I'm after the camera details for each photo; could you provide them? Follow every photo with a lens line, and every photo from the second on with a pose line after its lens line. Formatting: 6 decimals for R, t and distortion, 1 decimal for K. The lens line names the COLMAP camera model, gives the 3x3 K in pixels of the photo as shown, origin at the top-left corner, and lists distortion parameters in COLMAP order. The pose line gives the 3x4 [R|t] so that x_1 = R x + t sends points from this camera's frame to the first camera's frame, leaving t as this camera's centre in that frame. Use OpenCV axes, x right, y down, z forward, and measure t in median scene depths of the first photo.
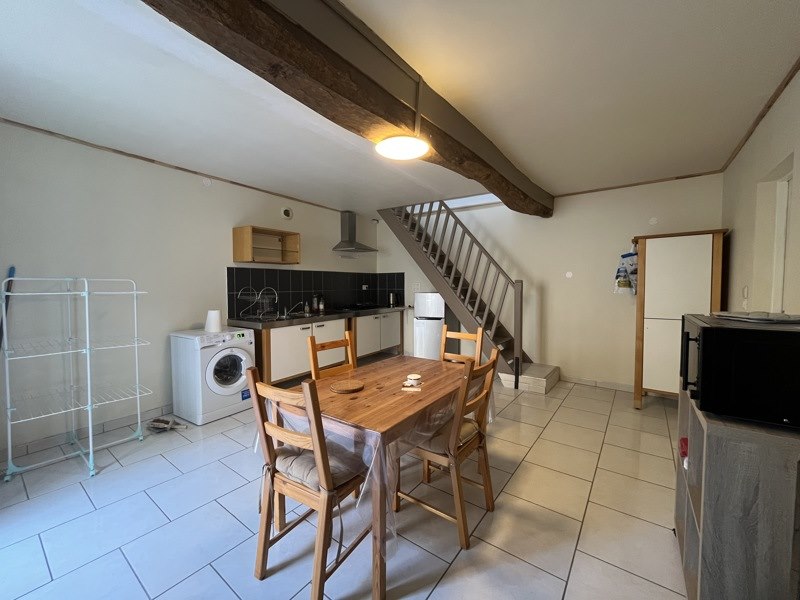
lens RADIAL K [[324.0, 0, 398.2], [0, 324.0, 297.3], [0, 0, 1]] dist [-0.001589, -0.000146]
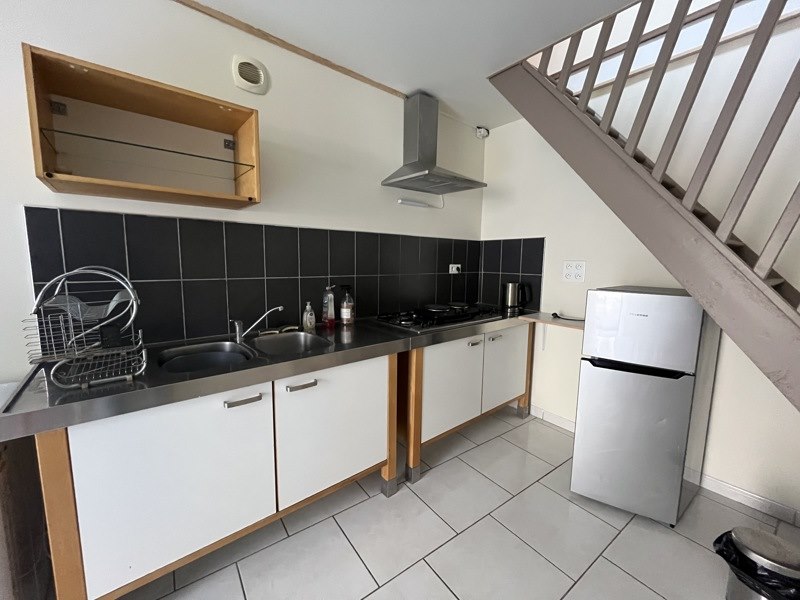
lens RADIAL K [[324.0, 0, 399.6], [0, 324.0, 298.2], [0, 0, 1]] dist [-0.001589, -0.000146]
pose [[0.954615, 0.055156, -0.292689, -0.040082], [-0.032124, 0.996038, 0.082924, -0.027293], [0.296104, -0.069758, 0.952605, 0.566484]]
